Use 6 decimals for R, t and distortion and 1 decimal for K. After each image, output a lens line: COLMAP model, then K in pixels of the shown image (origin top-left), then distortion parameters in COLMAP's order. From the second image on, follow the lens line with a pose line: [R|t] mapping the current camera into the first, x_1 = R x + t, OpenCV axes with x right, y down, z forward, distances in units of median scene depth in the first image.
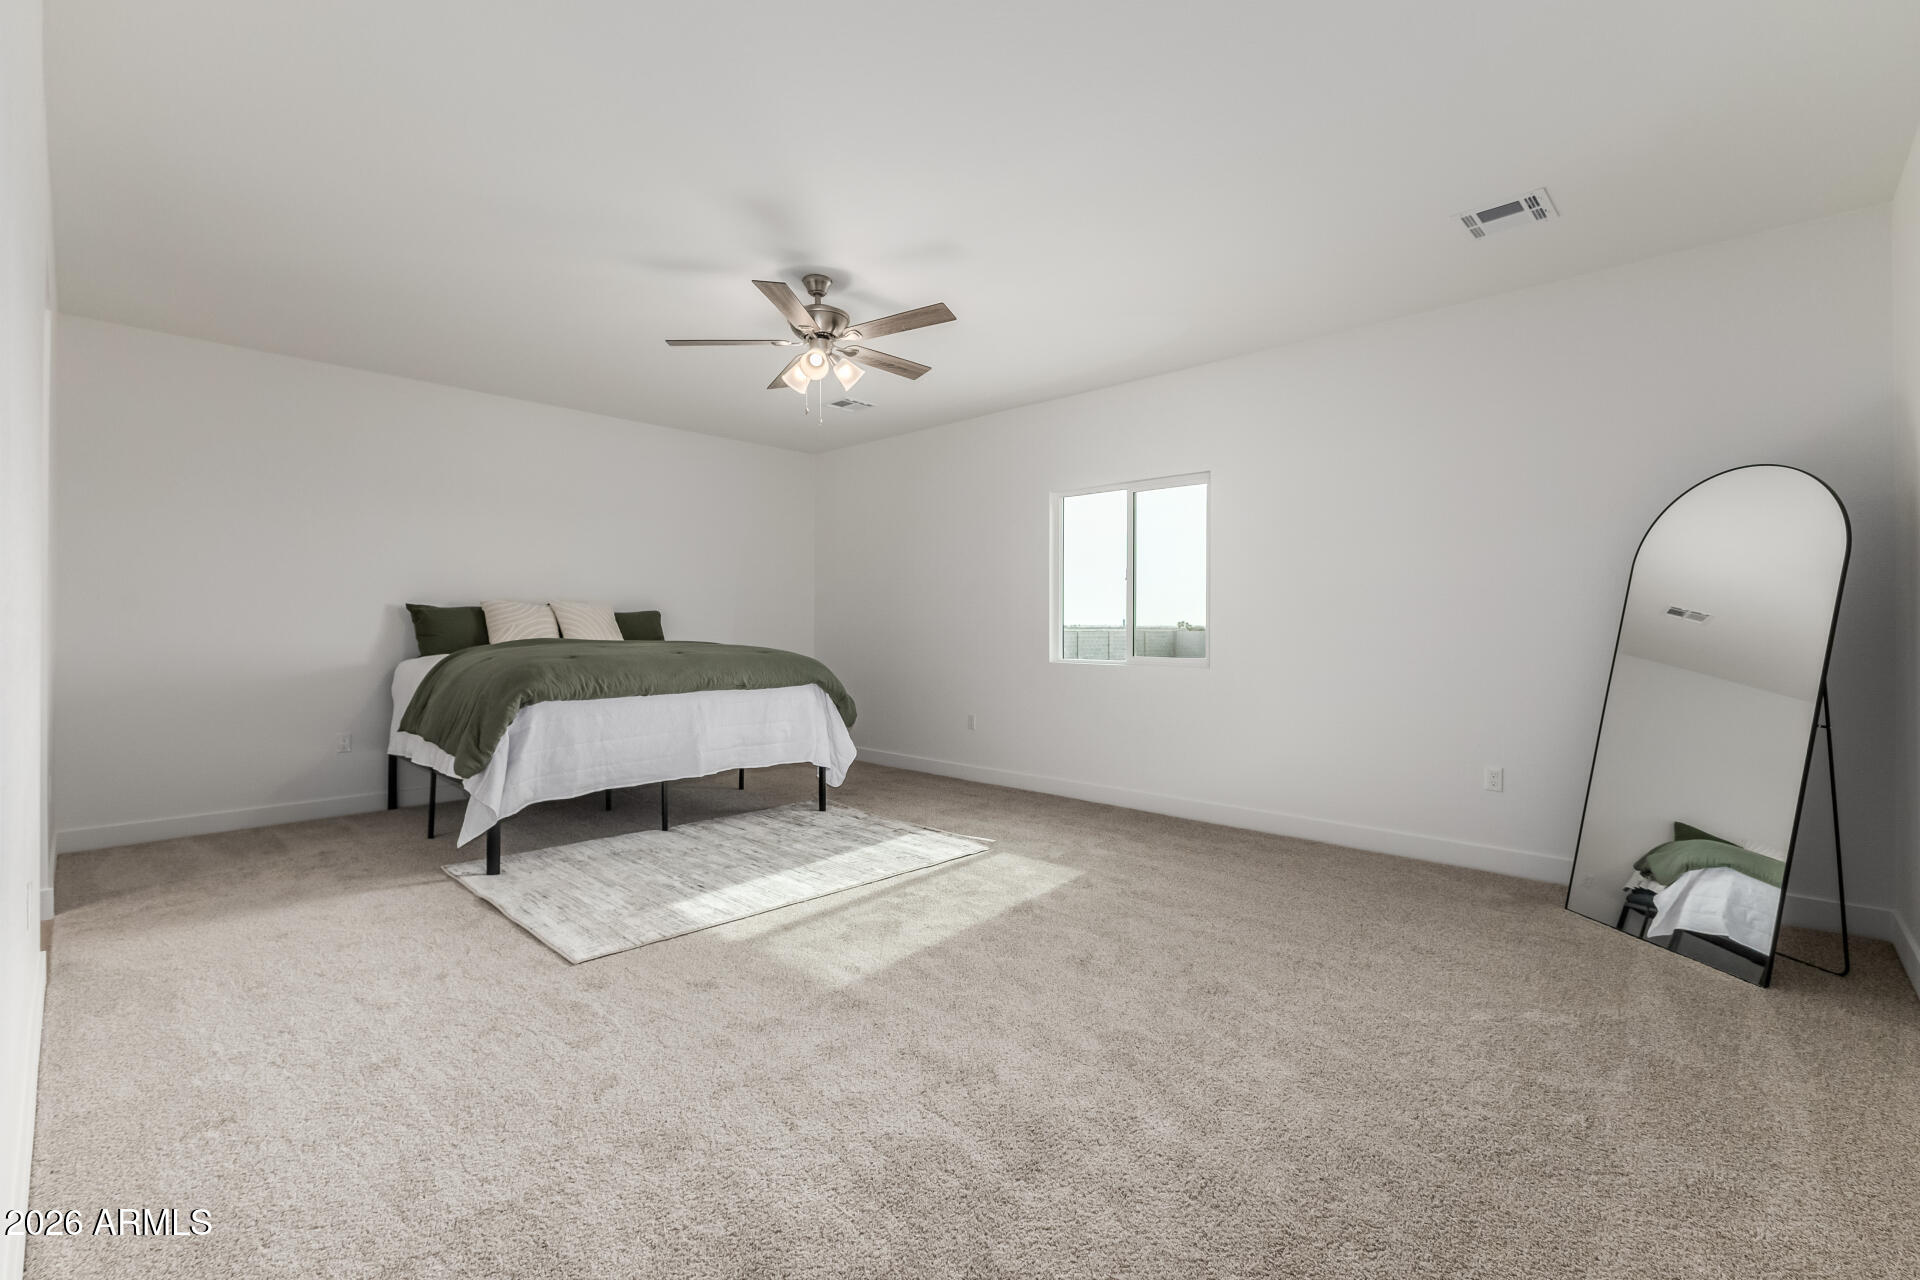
lens RADIAL K [[828.0, 0, 958.9], [0, 828.0, 632.7], [0, 0, 1]] dist [0.003953, -0.003164]
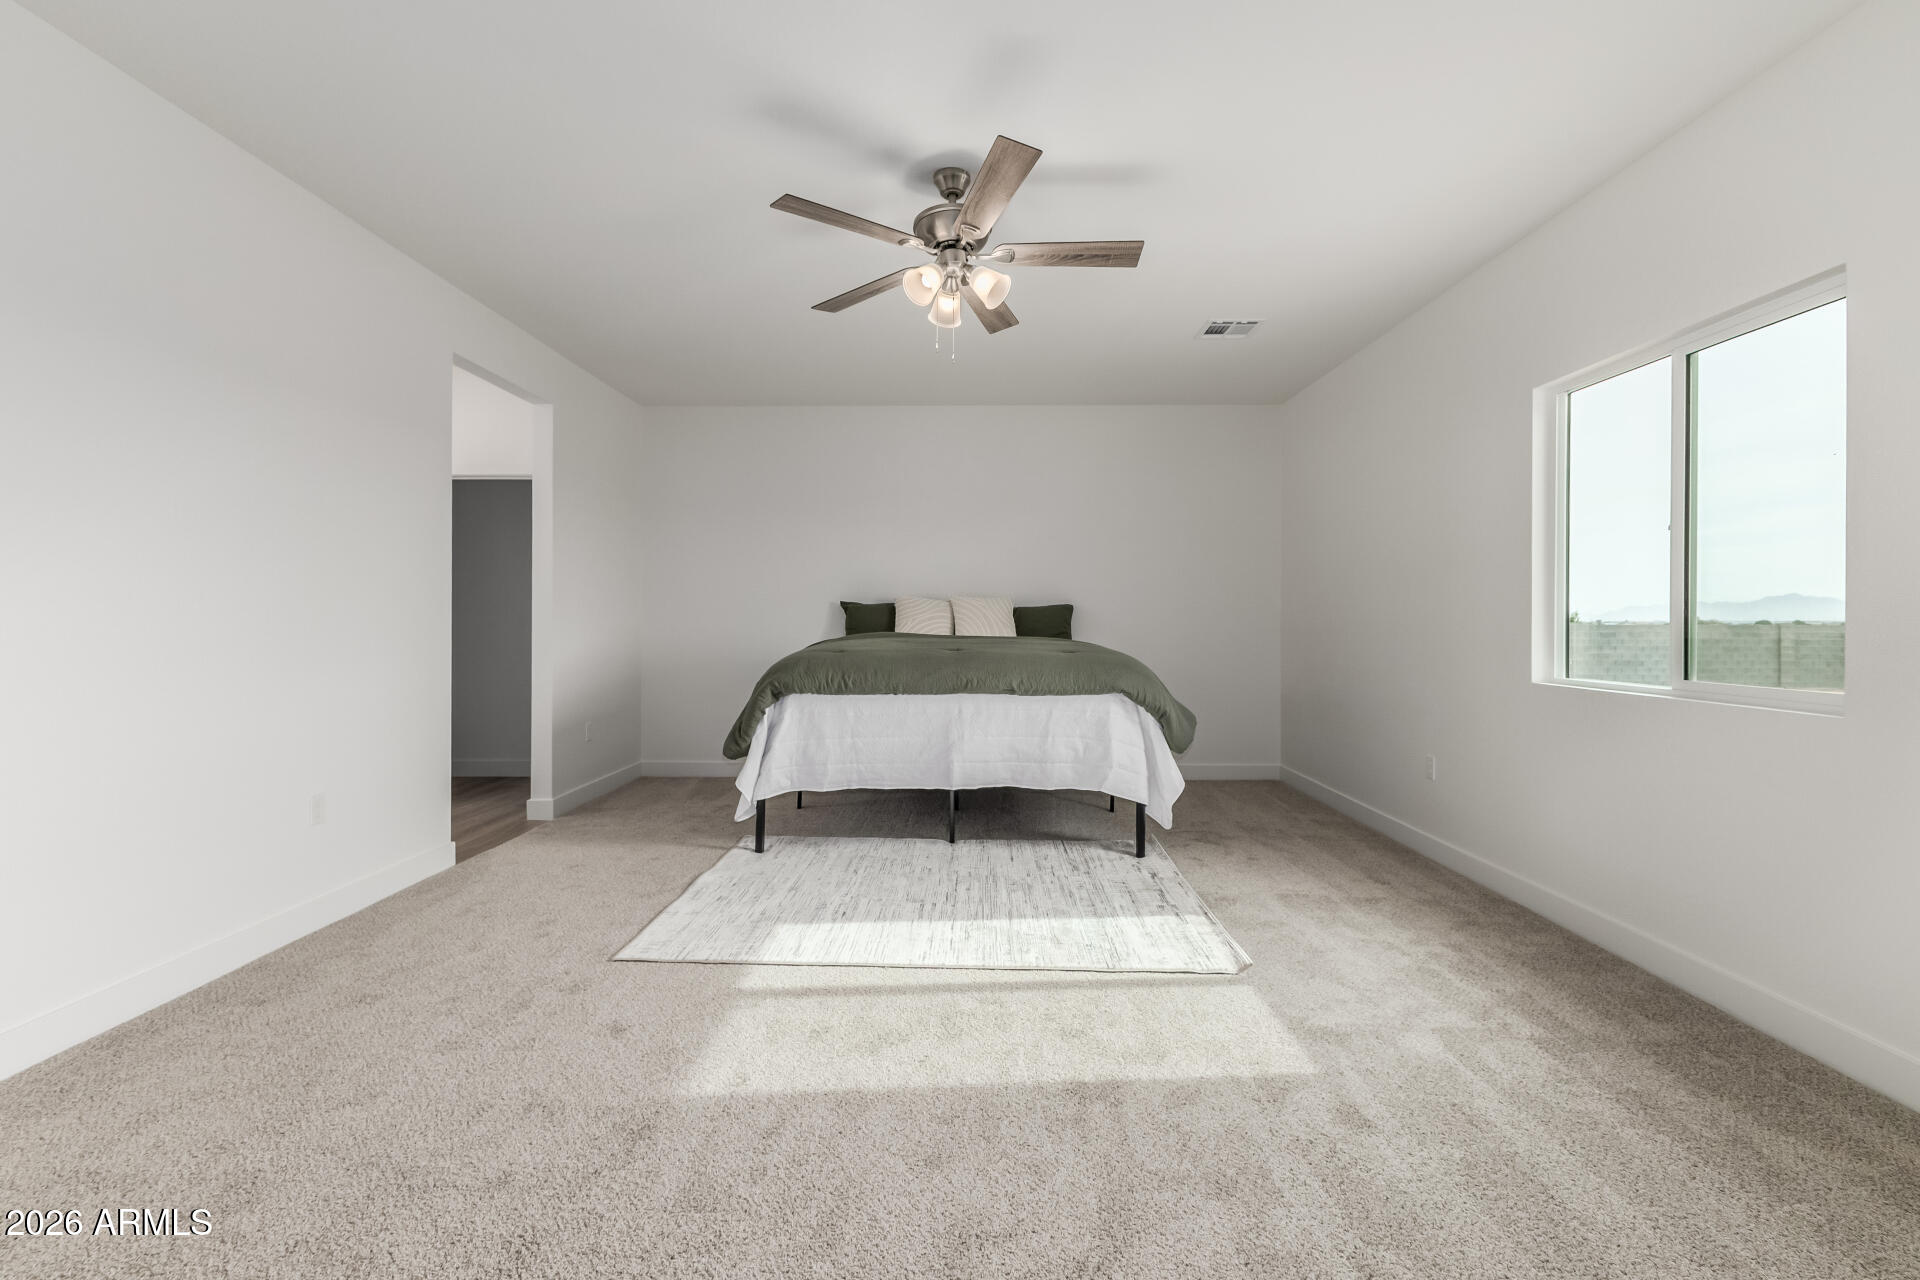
lens RADIAL K [[828.0, 0, 960.4], [0, 828.0, 631.4], [0, 0, 1]] dist [0.003953, -0.003164]
pose [[0.677409, 0.008574, -0.735556, 0.332482], [-0.005240, 0.999963, 0.006829, -0.002292], [0.735588, -0.000772, 0.677429, 0.386557]]
